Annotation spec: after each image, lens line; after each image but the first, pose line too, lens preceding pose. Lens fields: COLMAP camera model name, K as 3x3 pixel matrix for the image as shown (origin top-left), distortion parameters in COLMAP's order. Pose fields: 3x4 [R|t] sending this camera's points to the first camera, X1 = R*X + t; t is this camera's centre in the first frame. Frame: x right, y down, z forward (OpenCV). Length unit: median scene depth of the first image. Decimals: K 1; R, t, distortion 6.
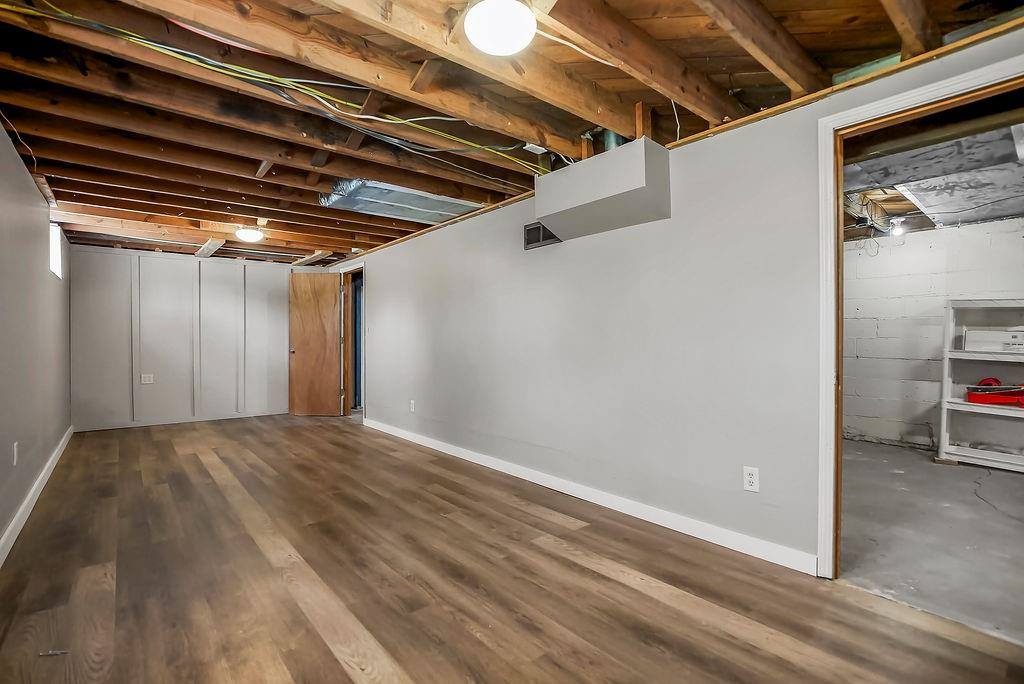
lens RADIAL K [[473.0, 0, 511.4], [0, 473.0, 337.5], [0, 0, 1]] dist [-0.051199, 0.024056]
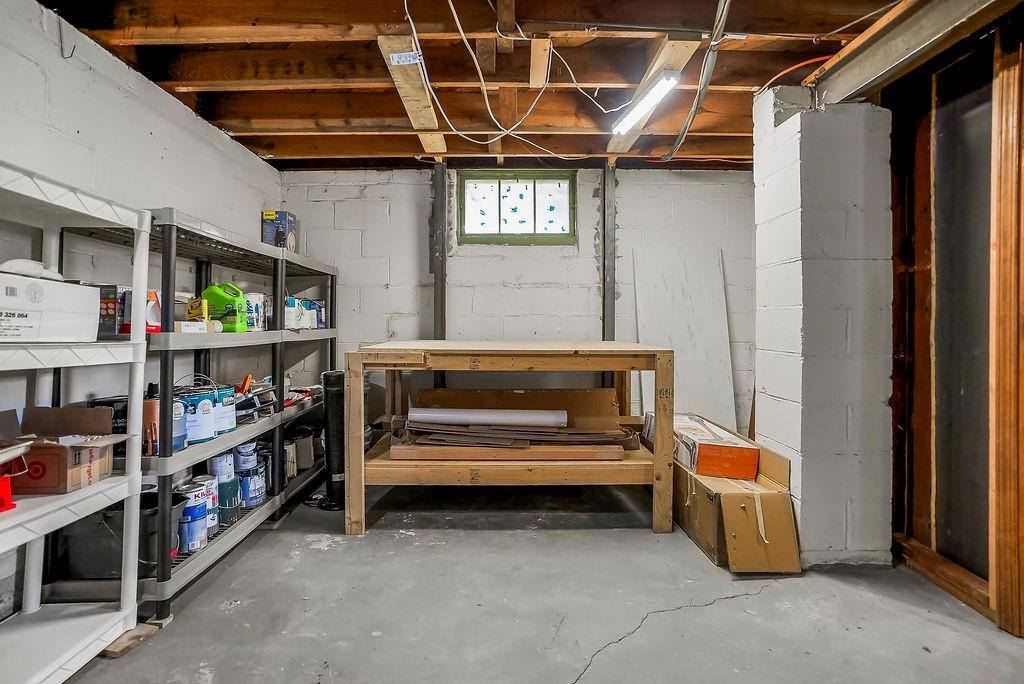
lens RADIAL K [[474.2, 0, 509.2], [0, 474.2, 328.5], [0, 0, 1]] dist [-0.054476, 0.025588]
pose [[-0.771416, -0.006430, 0.636298, 0.577661], [-0.000171, 0.999951, 0.009897, 0.018967], [-0.636331, 0.007526, -0.771380, 0.939905]]
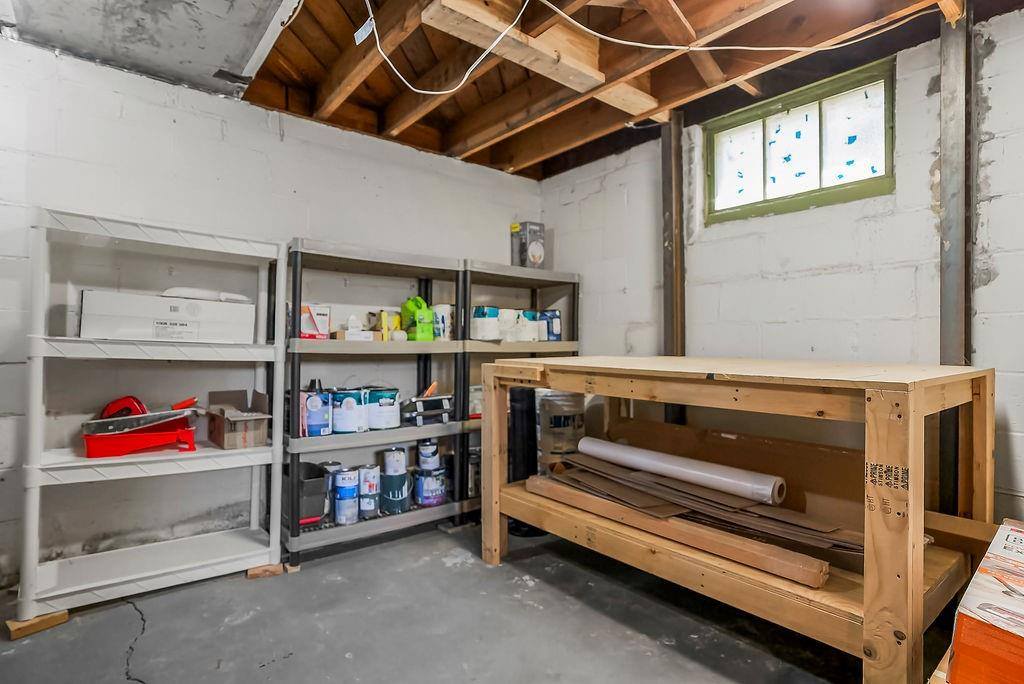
lens RADIAL K [[523.6, 0, 511.8], [0, 523.6, 350.5], [0, 0, 1]] dist [-0.041282, 0.024554]
pose [[0.007429, -0.016191, 0.999841, 0.504859], [-0.005385, 0.999854, 0.016231, 0.029146], [-0.999958, -0.005505, 0.007341, 0.586160]]
